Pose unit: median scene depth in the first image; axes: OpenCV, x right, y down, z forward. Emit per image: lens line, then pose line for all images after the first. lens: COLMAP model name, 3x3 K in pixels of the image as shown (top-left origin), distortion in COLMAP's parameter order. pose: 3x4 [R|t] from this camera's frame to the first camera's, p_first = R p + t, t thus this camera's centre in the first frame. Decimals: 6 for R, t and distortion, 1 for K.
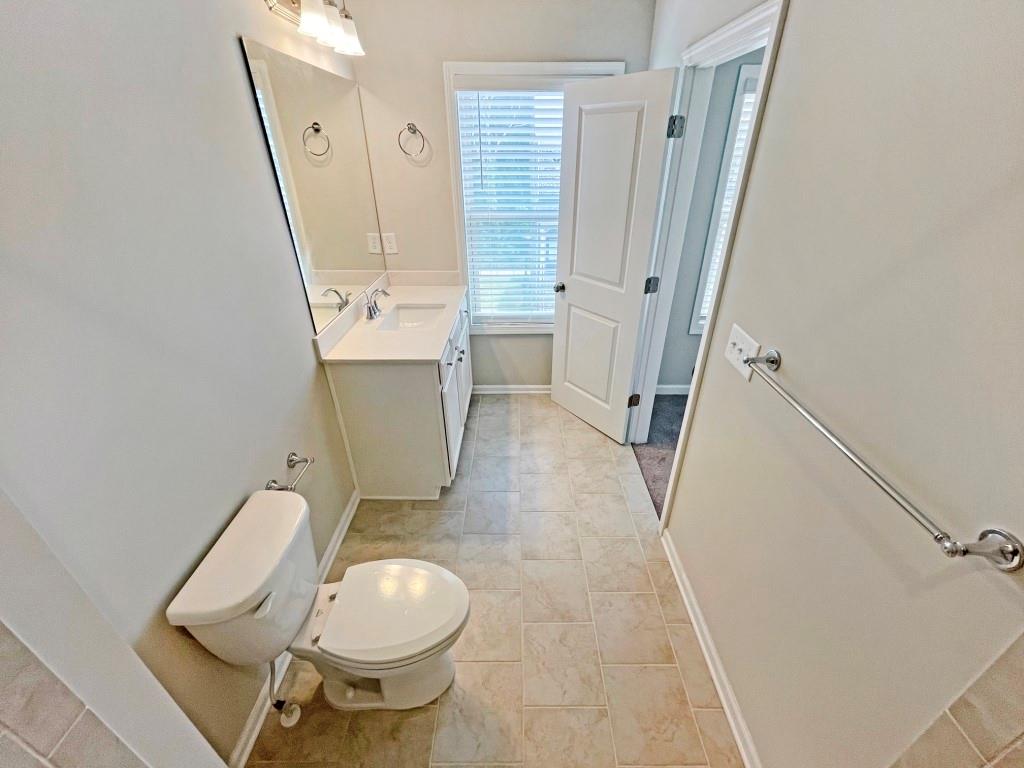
lens RADIAL K [[420.4, 0, 512.0], [0, 420.4, 384.0], [0, 0, 1]] dist [-0.001569, 0.000140]
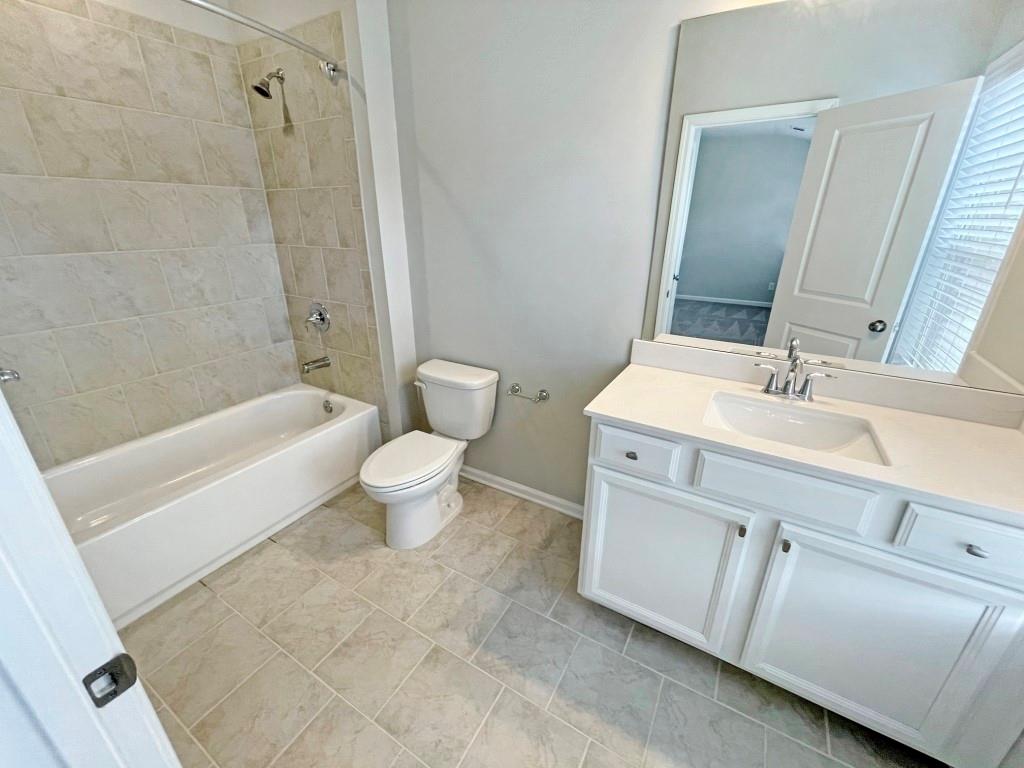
lens RADIAL K [[420.4, 0, 512.0], [0, 420.4, 384.0], [0, 0, 1]] dist [-0.001569, 0.000140]
pose [[-0.511913, 0.320446, -0.797031, 0.394013], [-0.420101, 0.715917, 0.557655, -0.386550], [0.749306, 0.620304, -0.231868, 0.958897]]
